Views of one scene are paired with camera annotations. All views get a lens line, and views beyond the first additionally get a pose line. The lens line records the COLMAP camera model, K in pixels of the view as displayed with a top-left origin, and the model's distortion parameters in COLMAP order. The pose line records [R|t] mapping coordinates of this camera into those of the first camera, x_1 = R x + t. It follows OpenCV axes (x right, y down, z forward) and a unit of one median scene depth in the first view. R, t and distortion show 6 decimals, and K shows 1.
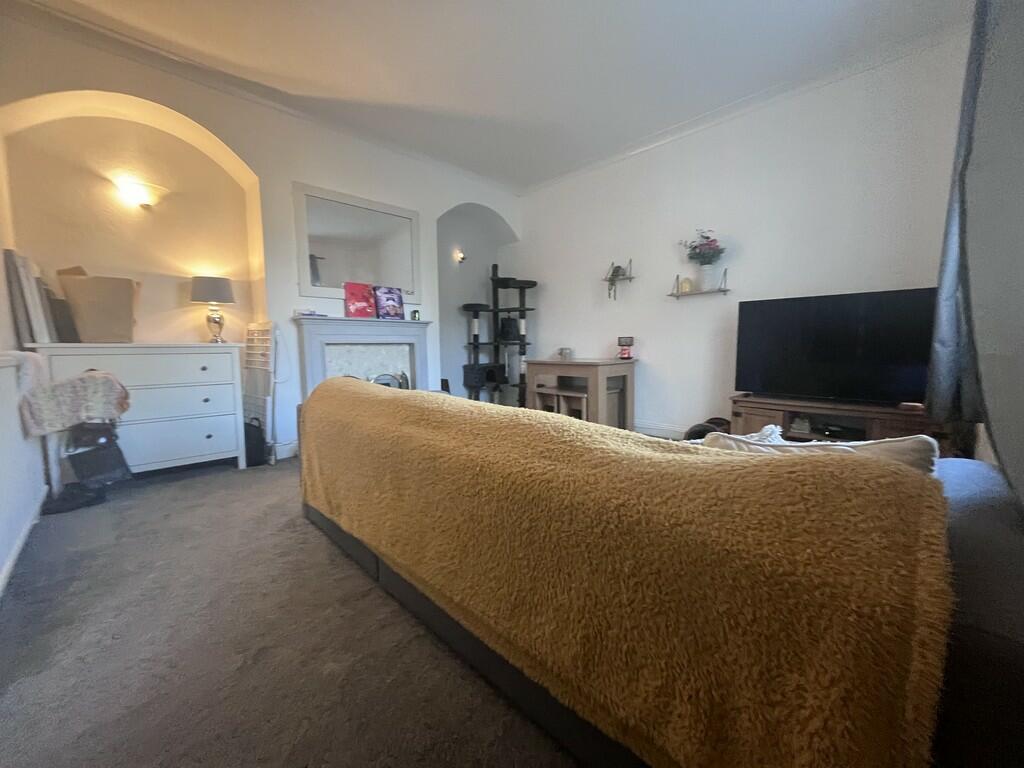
lens RADIAL K [[418.3, 0, 510.3], [0, 418.3, 384.4], [0, 0, 1]] dist [-0.000259, 0.000240]
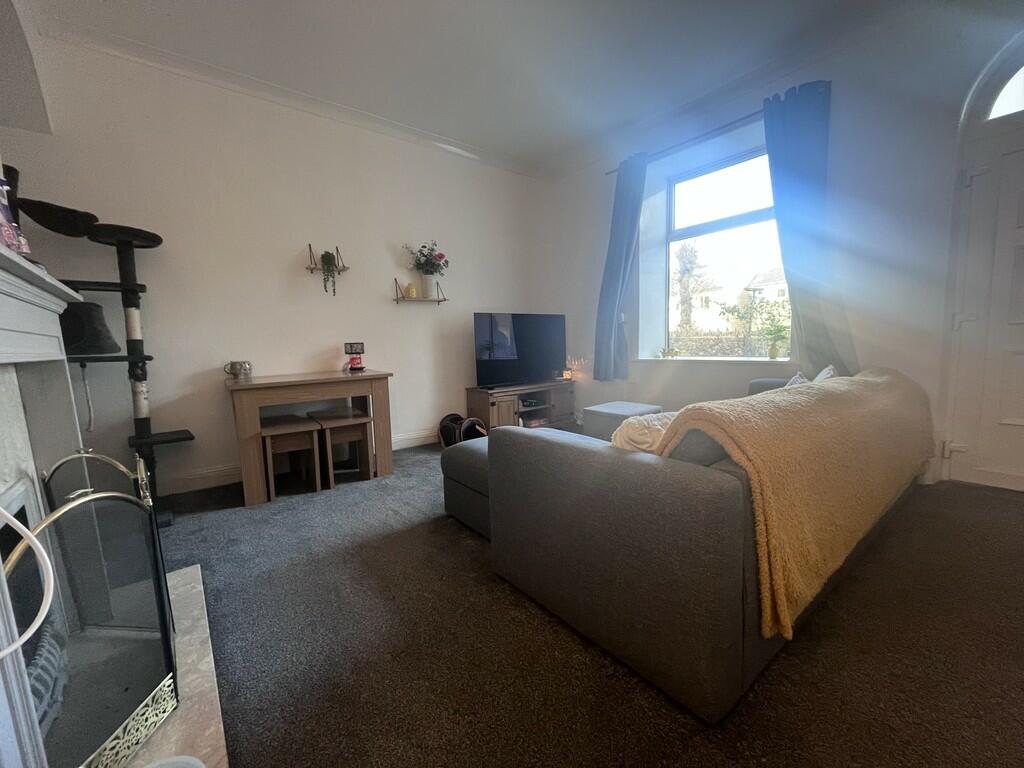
lens RADIAL K [[418.3, 0, 514.0], [0, 418.3, 377.6], [0, 0, 1]] dist [-0.000259, 0.000240]
pose [[0.067977, -0.072709, 0.995034, -0.515220], [0.130978, 0.989359, 0.063346, -0.058249], [-0.989052, 0.126021, 0.076777, 0.642841]]
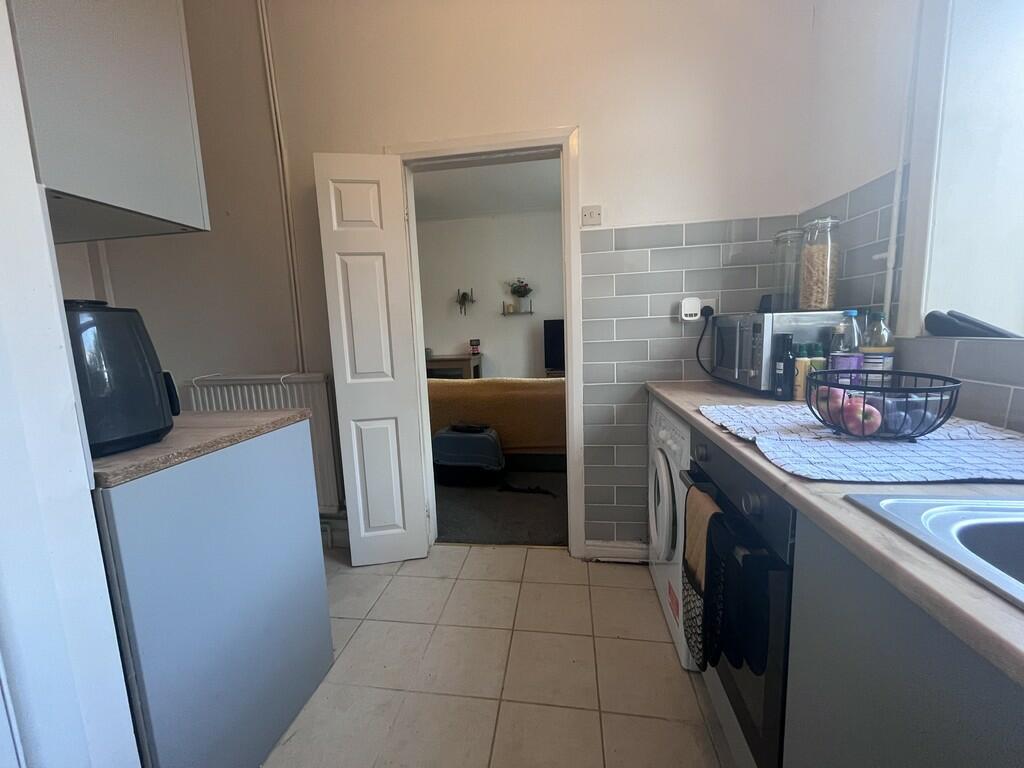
lens RADIAL K [[418.3, 0, 510.4], [0, 418.3, 388.1], [0, 0, 1]] dist [-0.000259, 0.000240]
pose [[0.778192, -0.105338, 0.619129, -0.593174], [0.093053, 0.994291, 0.052208, -0.004660], [-0.621095, 0.016984, 0.783552, -0.282618]]
